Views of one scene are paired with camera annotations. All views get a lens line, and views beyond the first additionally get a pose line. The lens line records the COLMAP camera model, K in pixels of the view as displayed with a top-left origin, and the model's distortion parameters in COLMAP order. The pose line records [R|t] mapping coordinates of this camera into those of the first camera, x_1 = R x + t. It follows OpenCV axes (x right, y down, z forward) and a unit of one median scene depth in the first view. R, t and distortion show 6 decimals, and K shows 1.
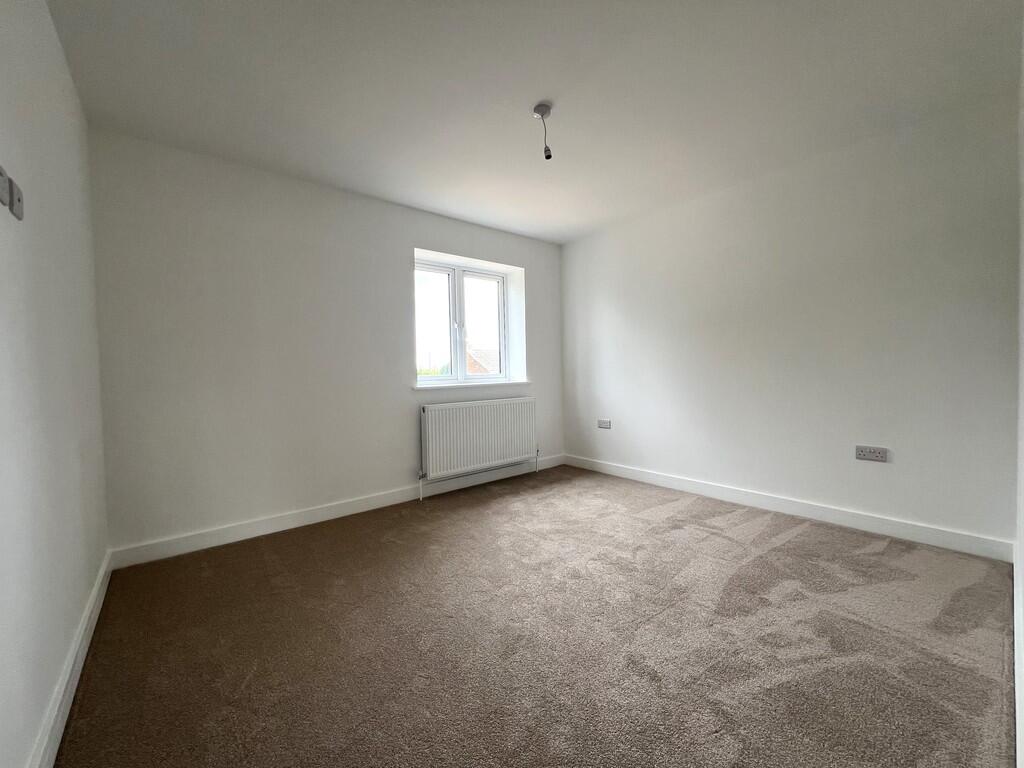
lens RADIAL K [[411.4, 0, 511.9], [0, 411.4, 375.9], [0, 0, 1]] dist [-0.000147, -0.000015]
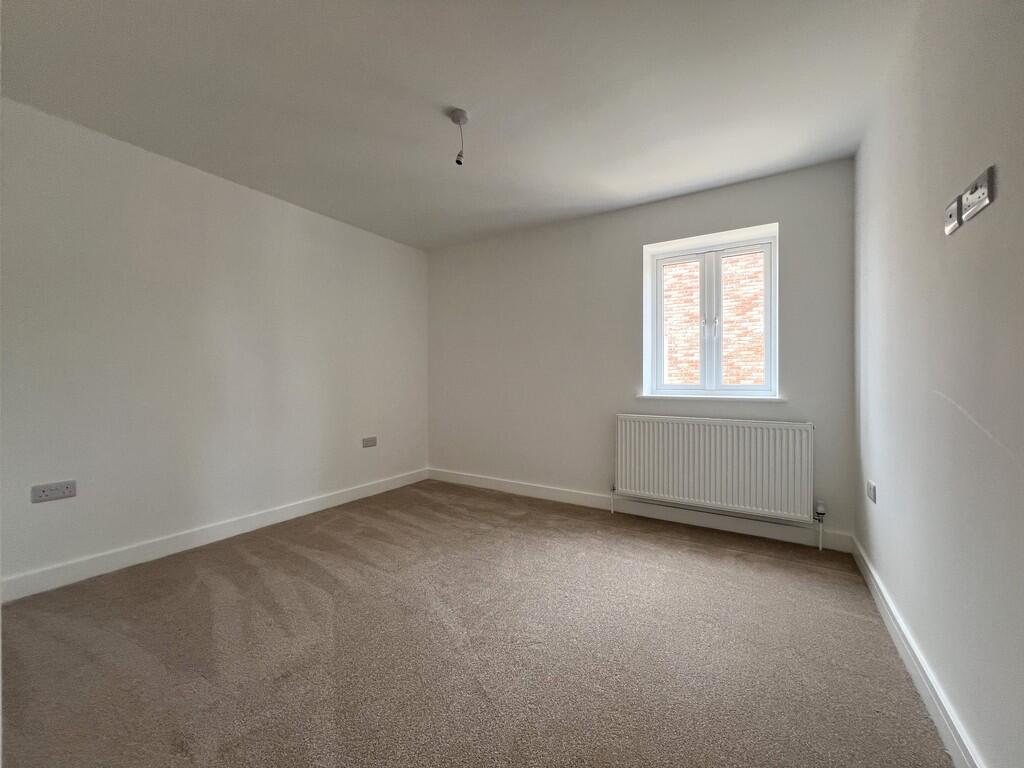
lens RADIAL K [[407.8, 0, 510.9], [0, 407.8, 380.9], [0, 0, 1]] dist [0.000356, 0.000036]
pose [[0.310701, 0.026751, -0.950131, 0.540602], [-0.014457, 0.999621, 0.023417, -0.023204], [0.950398, 0.006460, 0.310970, 0.424210]]
